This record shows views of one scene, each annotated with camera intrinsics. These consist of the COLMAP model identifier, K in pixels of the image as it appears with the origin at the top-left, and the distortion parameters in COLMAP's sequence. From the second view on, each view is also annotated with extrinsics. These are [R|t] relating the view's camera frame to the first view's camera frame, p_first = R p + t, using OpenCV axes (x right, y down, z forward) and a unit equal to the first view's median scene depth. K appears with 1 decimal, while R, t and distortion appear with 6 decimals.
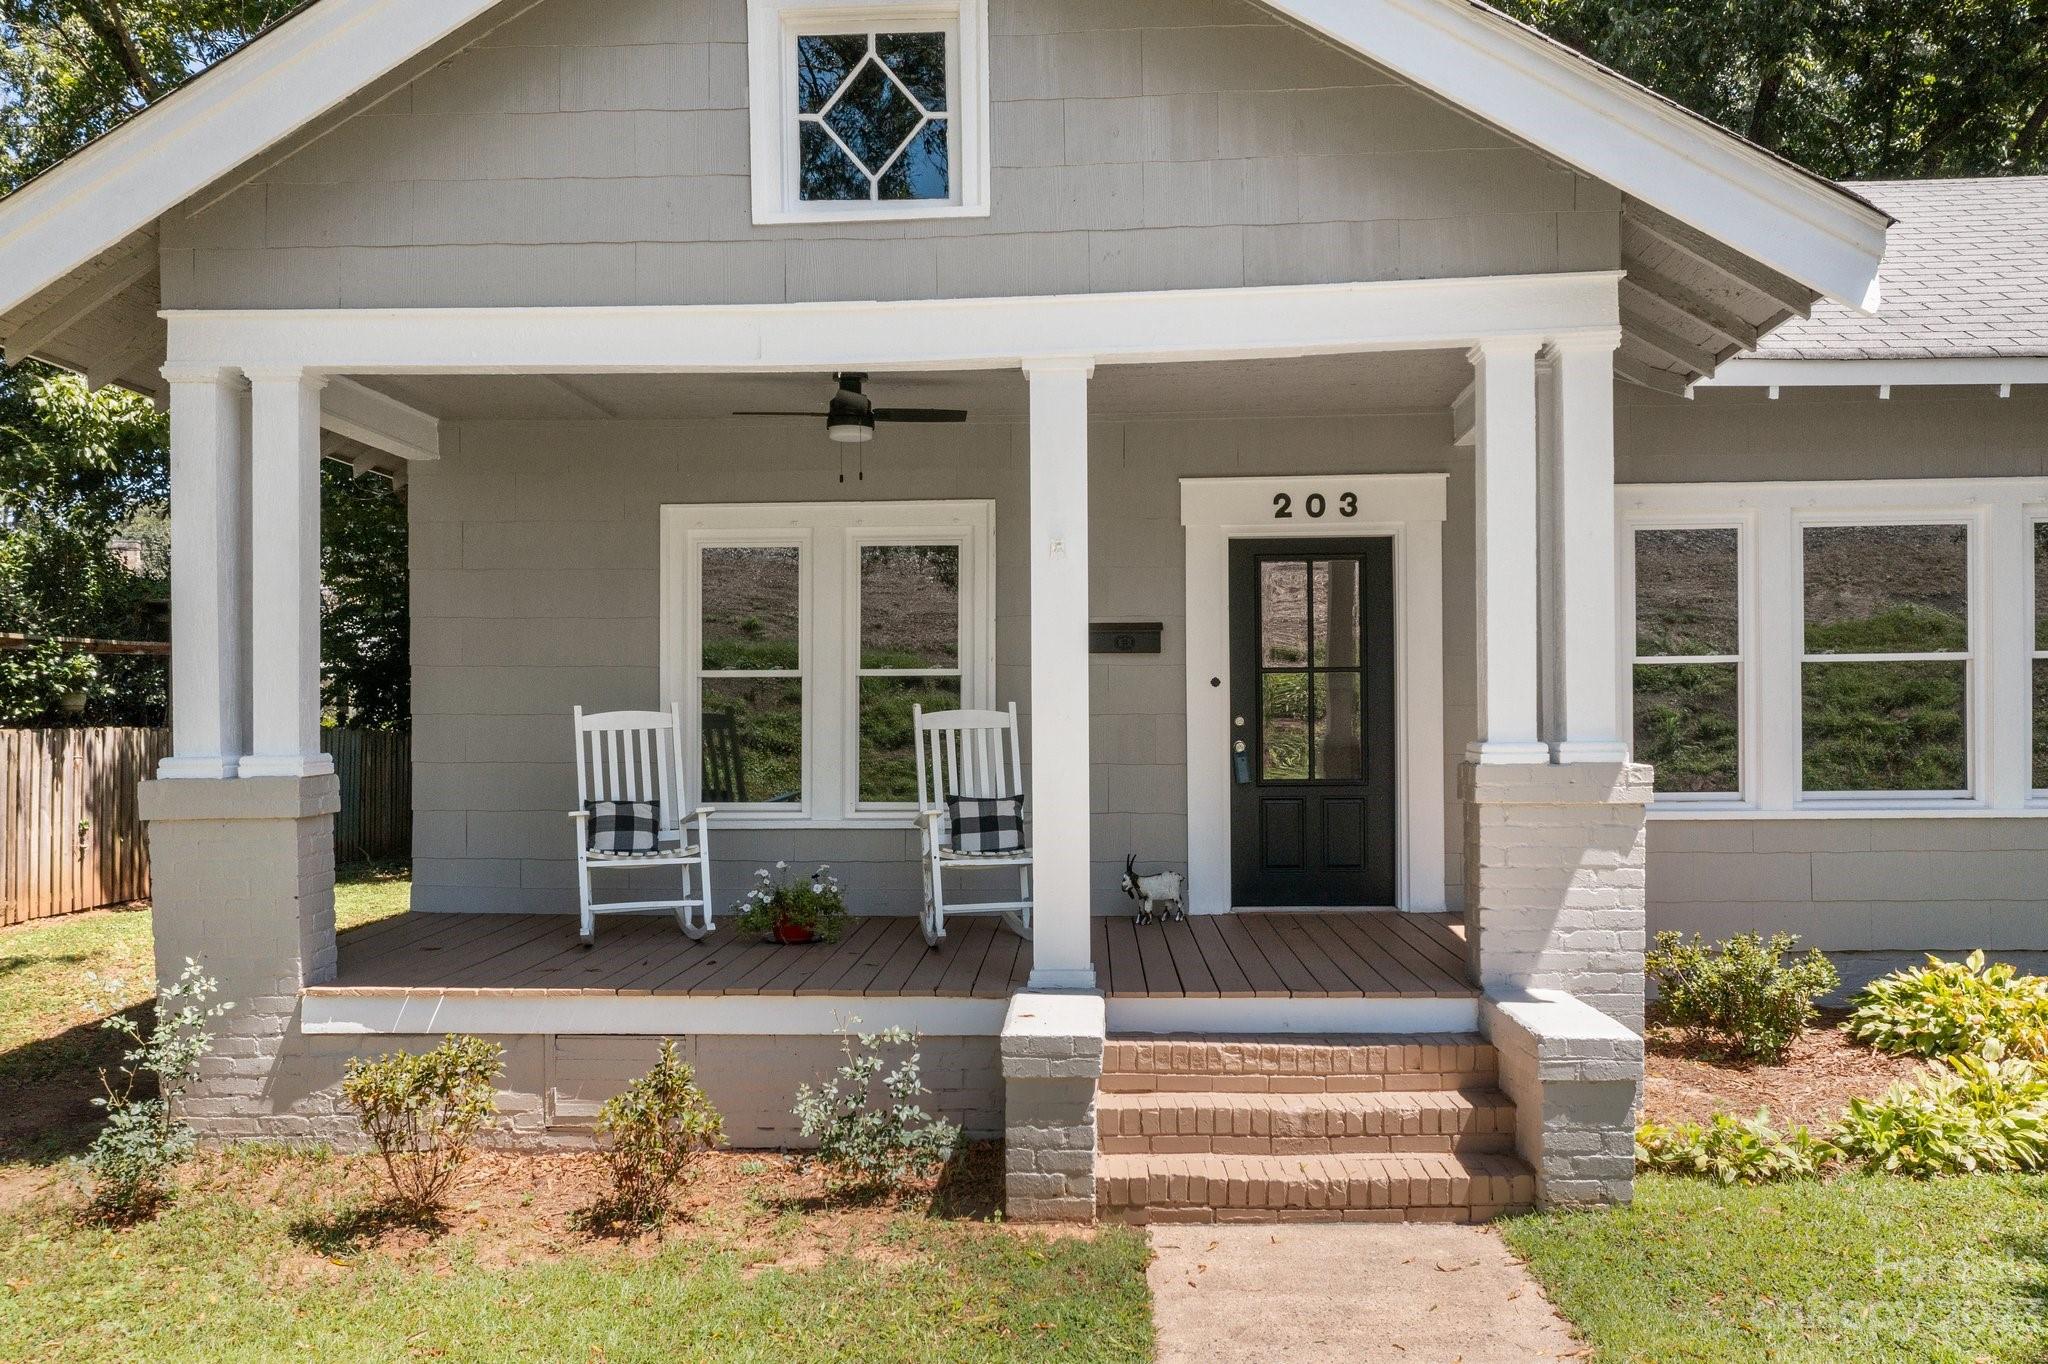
lens RADIAL K [[1622.3, 0, 1018.6], [0, 1622.3, 702.3], [0, 0, 1]] dist [-0.008793, 0.012416]
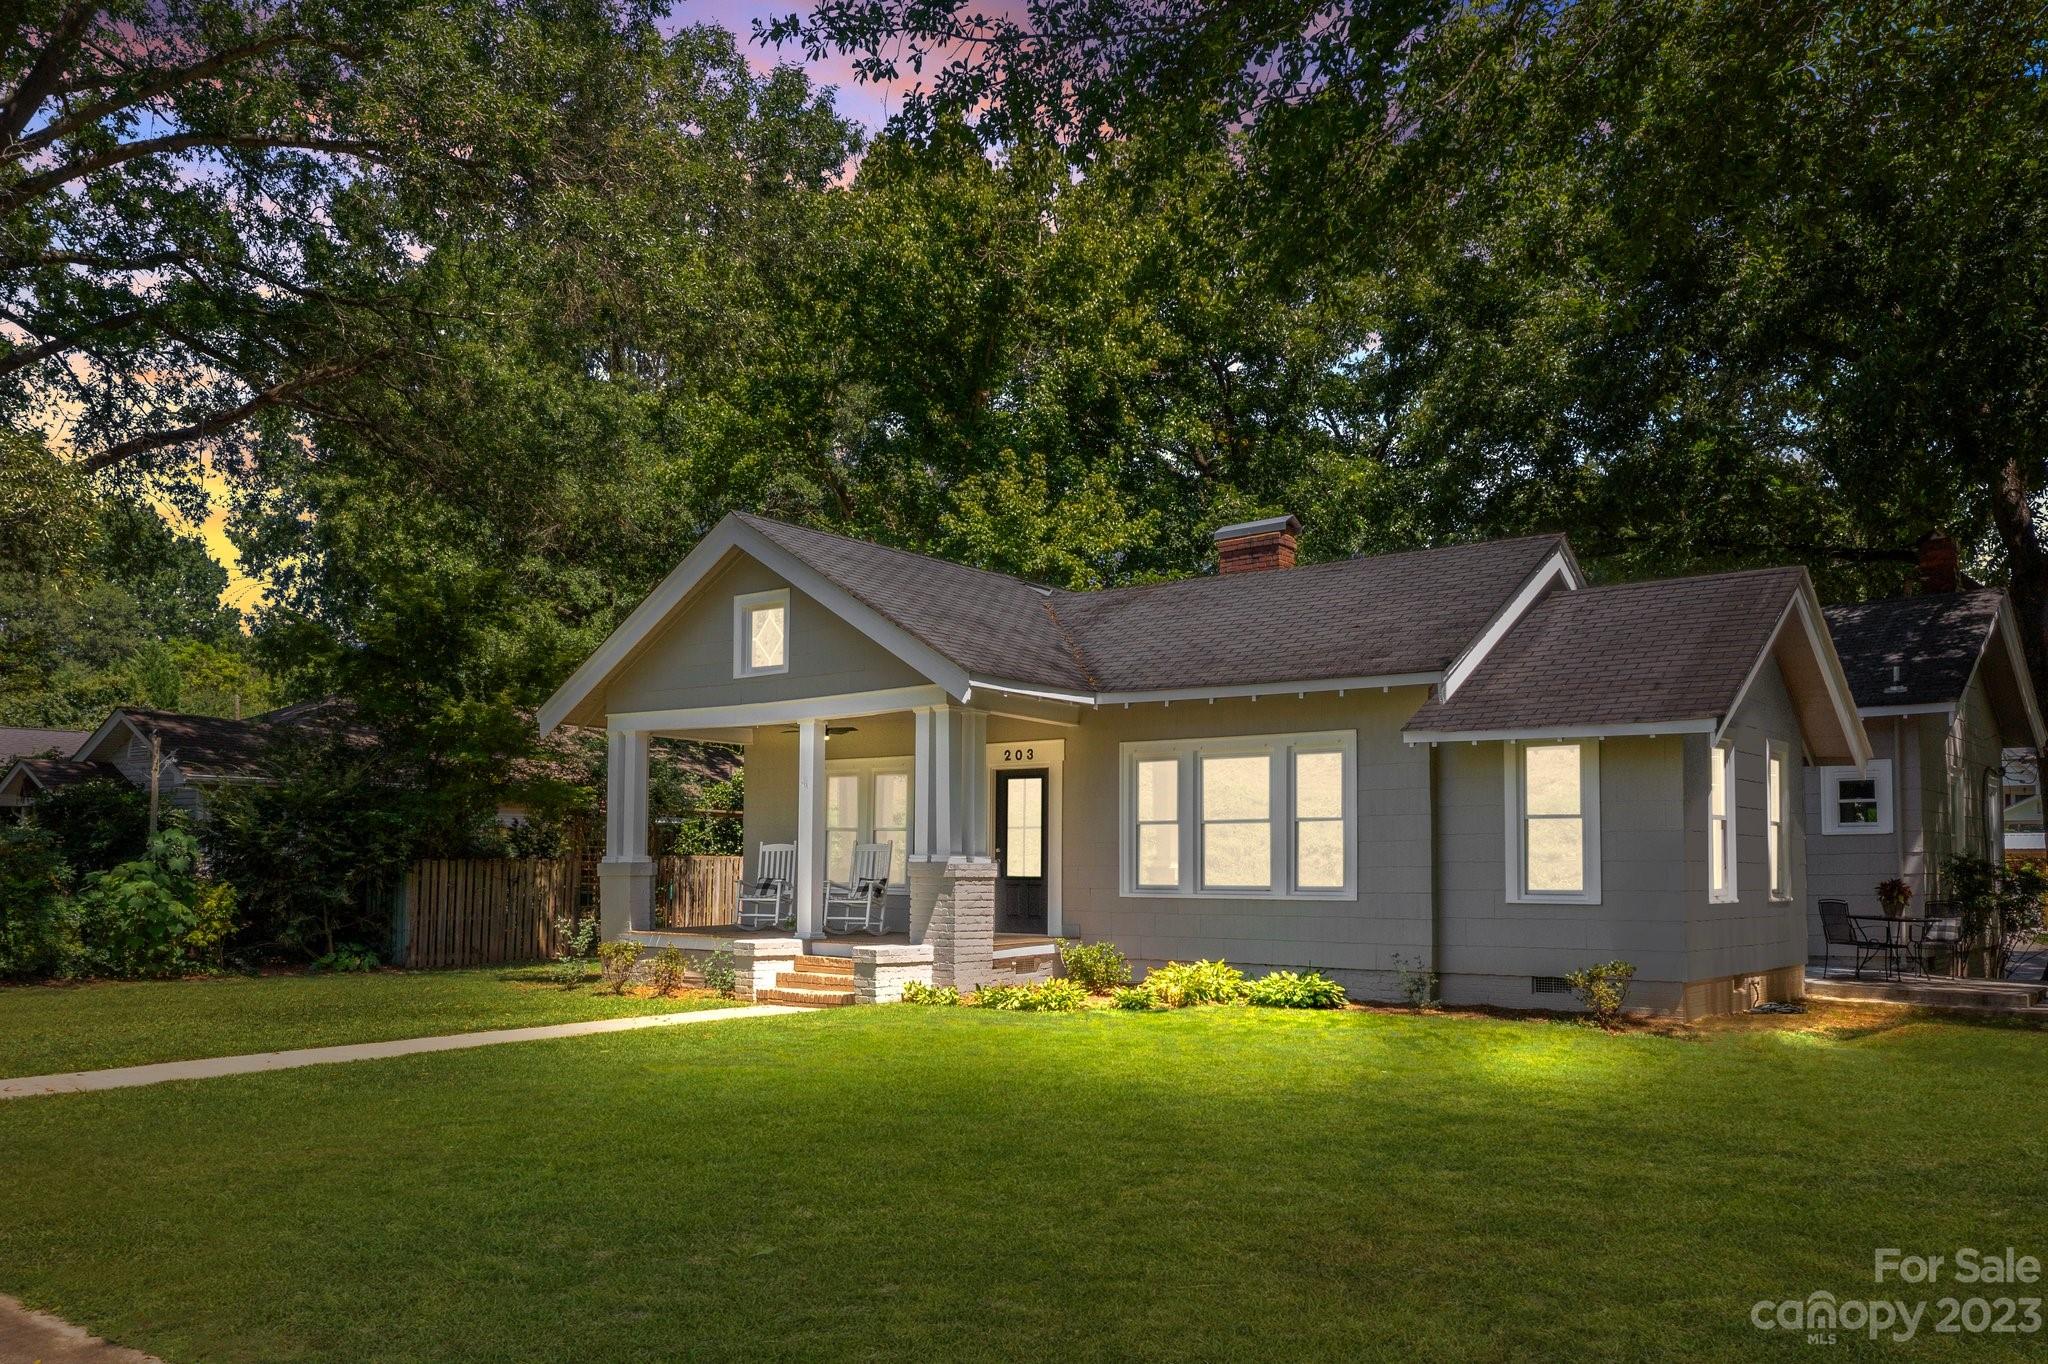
lens RADIAL K [[1622.3, 0, 1022.6], [0, 1622.3, 768.7], [0, 0, 1]] dist [-0.008793, 0.012416]
pose [[0.819812, -0.021672, -0.572222, 1.646099], [-0.011290, 0.998478, -0.053991, 0.022125], [0.572521, 0.050723, 0.818319, -0.942784]]
